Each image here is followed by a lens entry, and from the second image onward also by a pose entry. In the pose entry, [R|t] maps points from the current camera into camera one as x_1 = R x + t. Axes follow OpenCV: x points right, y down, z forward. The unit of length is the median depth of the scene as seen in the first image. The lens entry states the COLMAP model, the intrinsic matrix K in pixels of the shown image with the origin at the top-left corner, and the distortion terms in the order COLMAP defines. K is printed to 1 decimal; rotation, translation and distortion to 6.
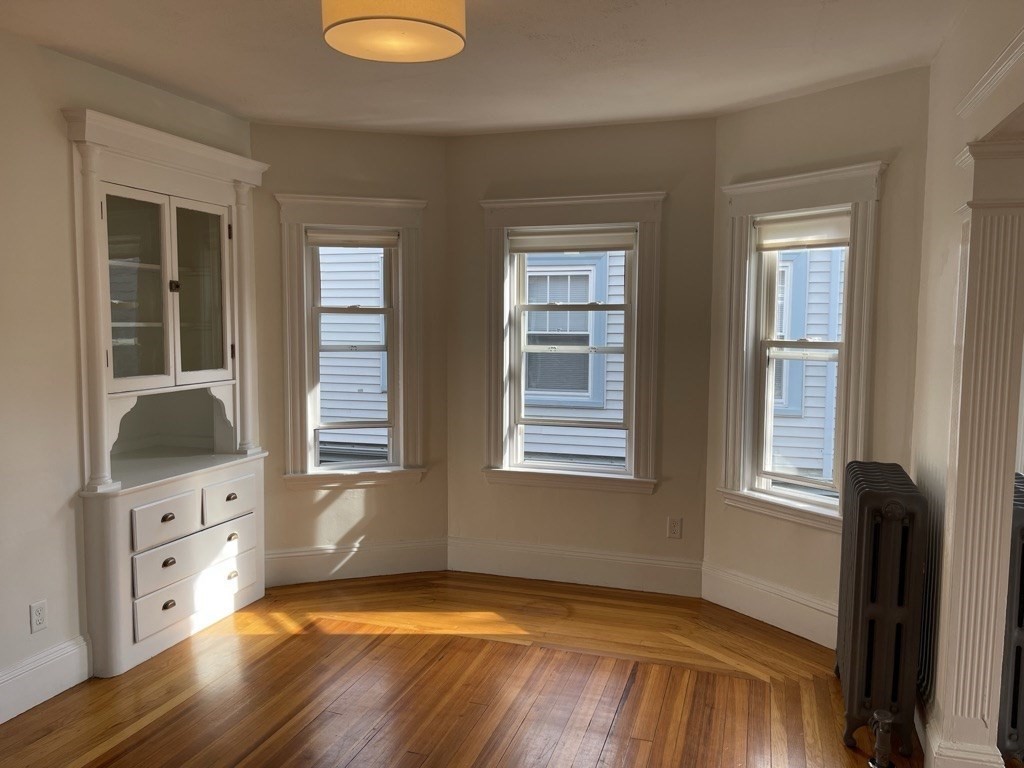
lens RADIAL K [[801.2, 0, 512.0], [0, 801.2, 384.0], [0, 0, 1]] dist [0.120349, -0.120825]
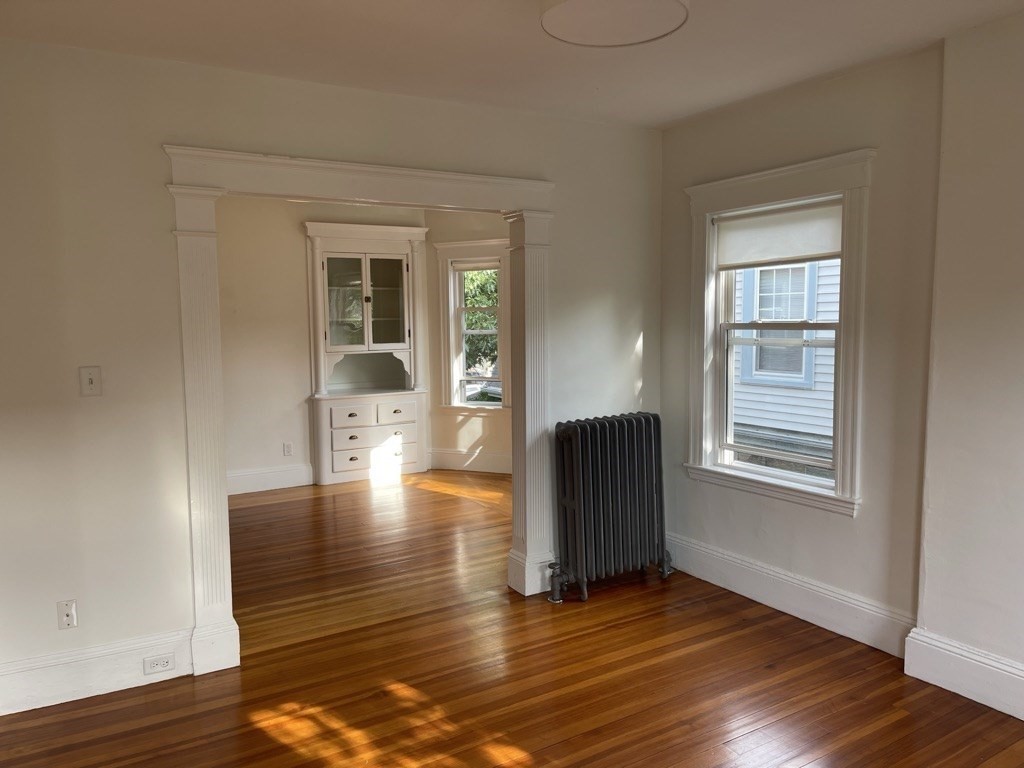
lens RADIAL K [[801.2, 0, 512.0], [0, 801.2, 384.0], [0, 0, 1]] dist [0.120349, -0.120825]
pose [[0.745284, 0.038720, -0.665621, 1.022433], [-0.034503, 0.999214, 0.019494, 0.030077], [0.665853, 0.008438, 0.746035, -0.187599]]
